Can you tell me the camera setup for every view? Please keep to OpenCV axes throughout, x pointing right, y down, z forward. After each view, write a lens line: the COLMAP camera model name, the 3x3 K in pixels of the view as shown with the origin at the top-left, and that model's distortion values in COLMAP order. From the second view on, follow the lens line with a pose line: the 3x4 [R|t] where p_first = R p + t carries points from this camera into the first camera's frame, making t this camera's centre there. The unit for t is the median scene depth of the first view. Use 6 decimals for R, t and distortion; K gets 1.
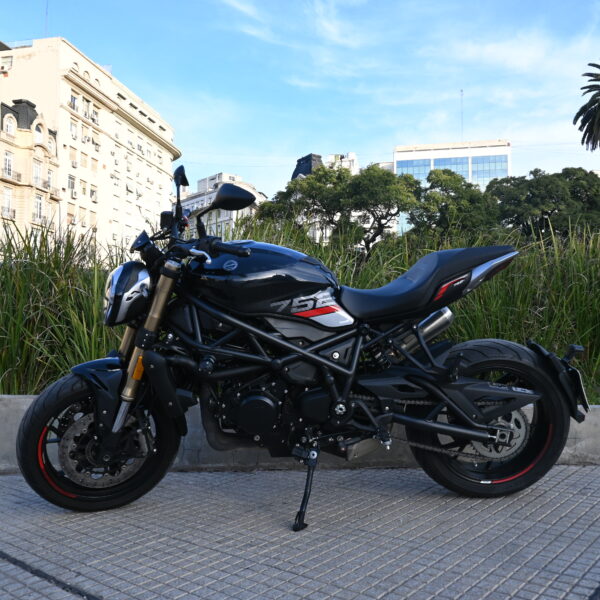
lens RADIAL K [[724.6, 0, 299.4], [0, 724.6, 301.5], [0, 0, 1]] dist [-0.009167, 0.000000]
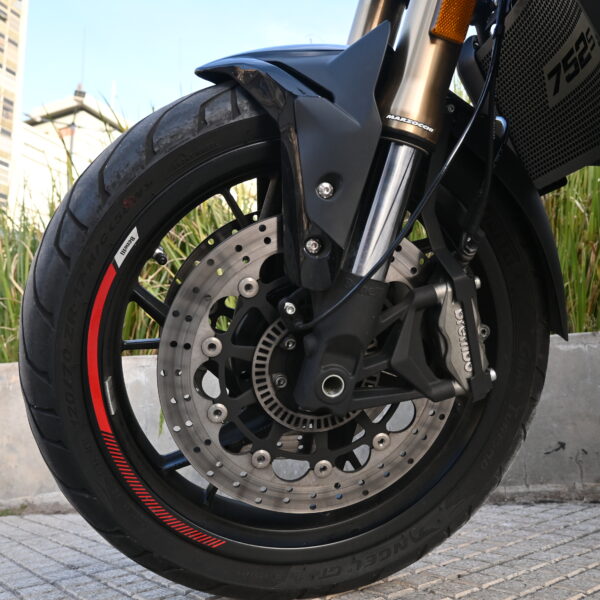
lens RADIAL K [[724.6, 0, 301.4], [0, 724.6, 299.0], [0, 0, 1]] dist [-0.009167, 0.000000]
pose [[0.983049, -0.059783, -0.173324, -0.226009], [0.039463, 0.992182, -0.118400, 0.212189], [0.179047, 0.109553, 0.977722, 0.723871]]
